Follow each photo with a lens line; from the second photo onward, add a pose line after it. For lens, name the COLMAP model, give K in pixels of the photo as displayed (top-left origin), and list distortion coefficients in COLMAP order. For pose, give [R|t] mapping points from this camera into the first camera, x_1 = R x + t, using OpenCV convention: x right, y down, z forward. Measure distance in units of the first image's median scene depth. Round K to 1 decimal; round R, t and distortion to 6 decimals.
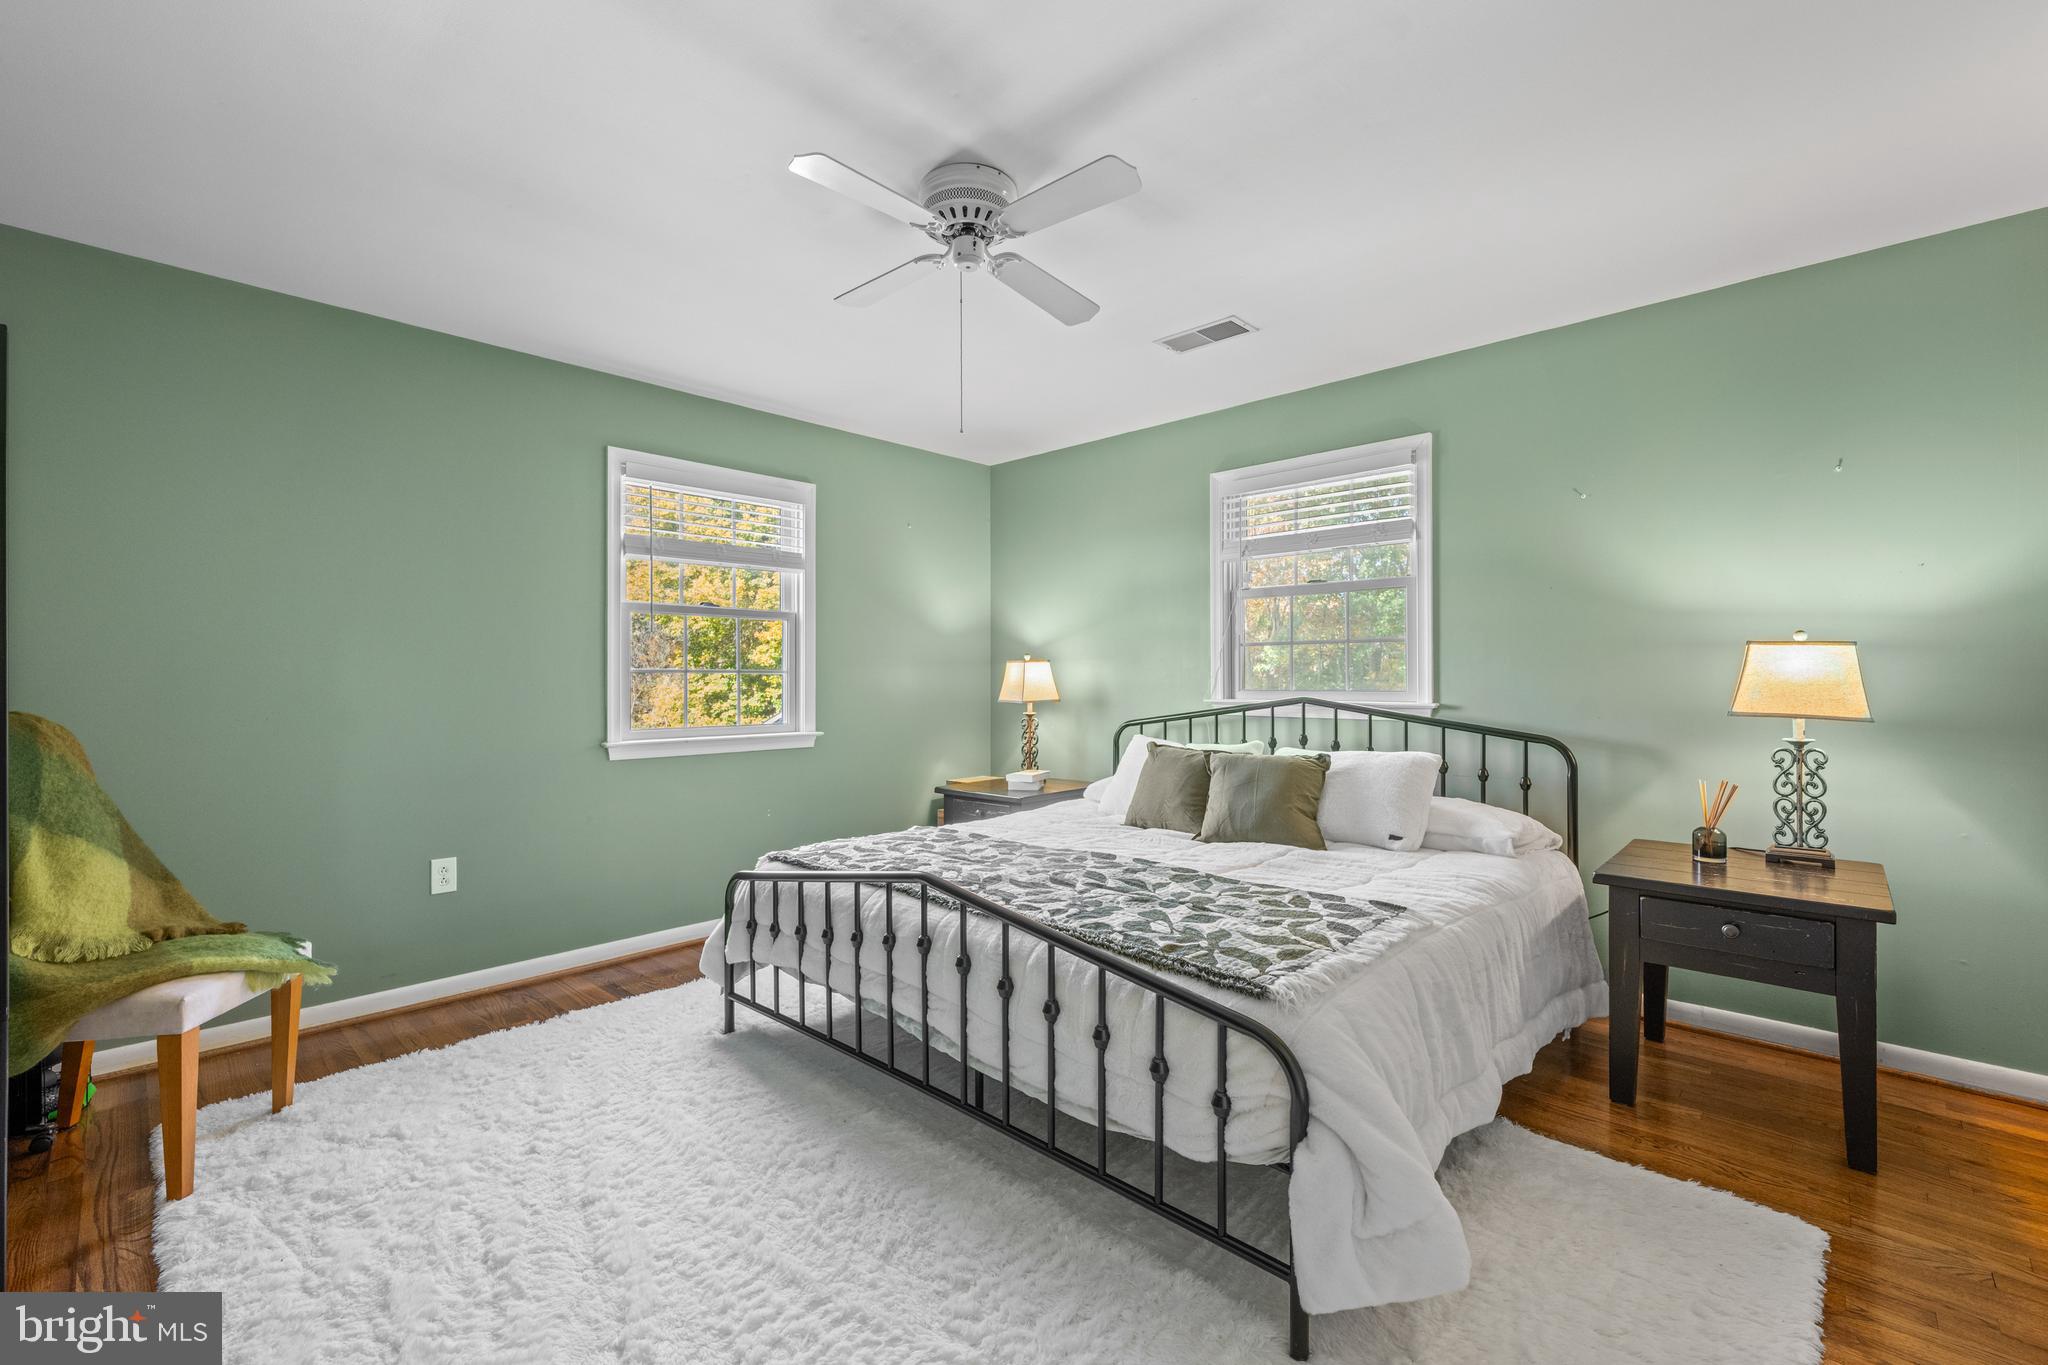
lens RADIAL K [[858.8, 0, 1024.0], [0, 858.8, 682.5], [0, 0, 1]] dist [0.000290, 0.000414]
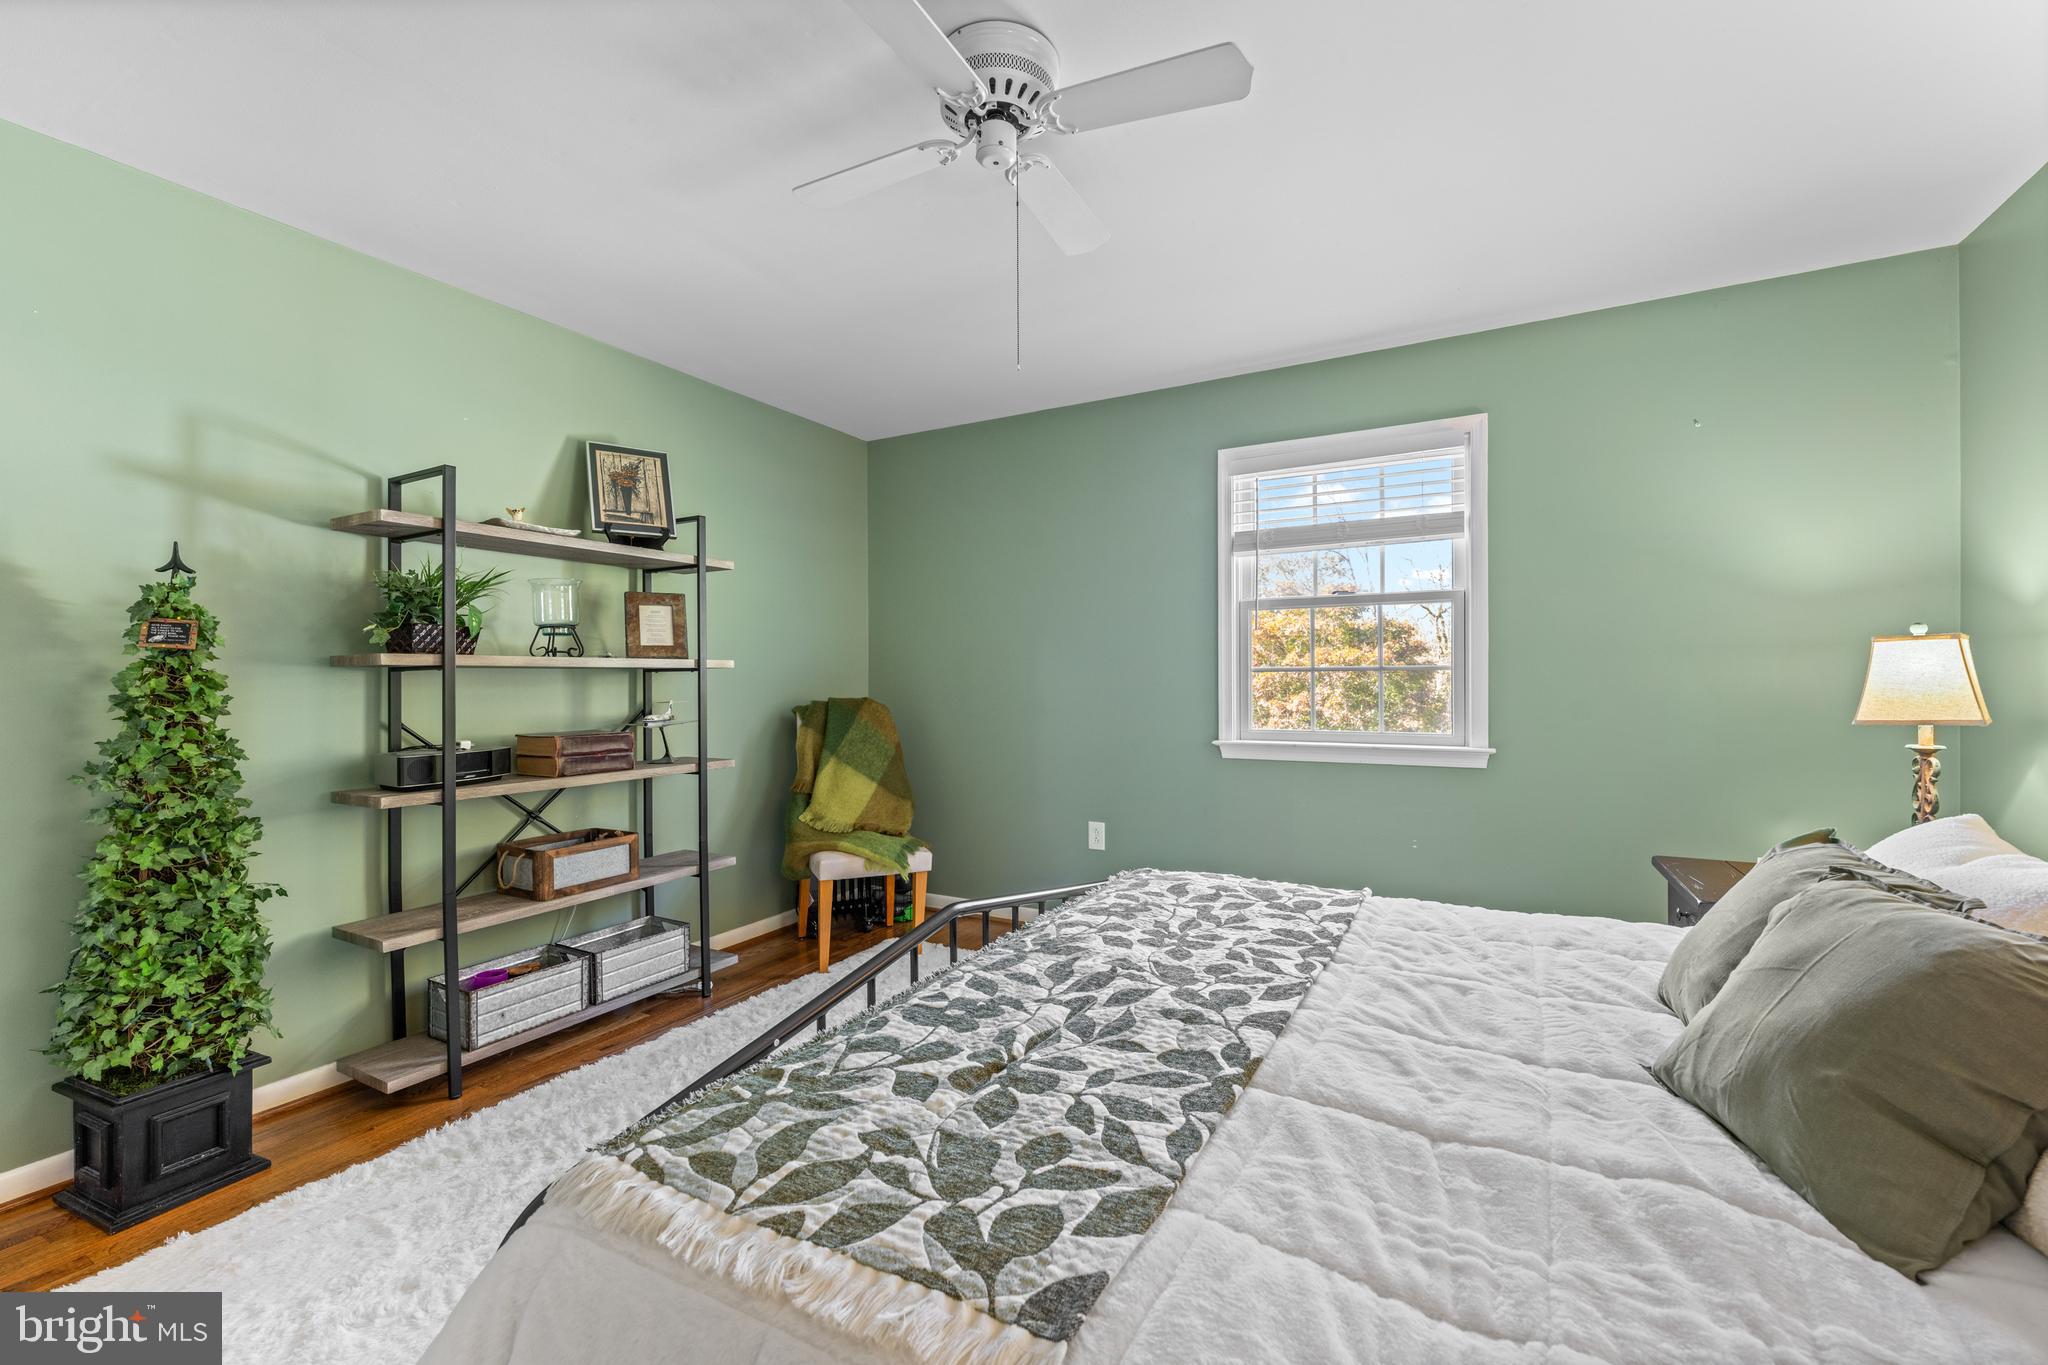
lens RADIAL K [[858.8, 0, 1024.0], [0, 858.8, 682.5], [0, 0, 1]] dist [0.000290, 0.000414]
pose [[0.250913, 0.004199, -0.968001, 0.788432], [0.002829, 0.999983, 0.005071, -0.008169], [0.968006, -0.004011, 0.250897, 0.906136]]
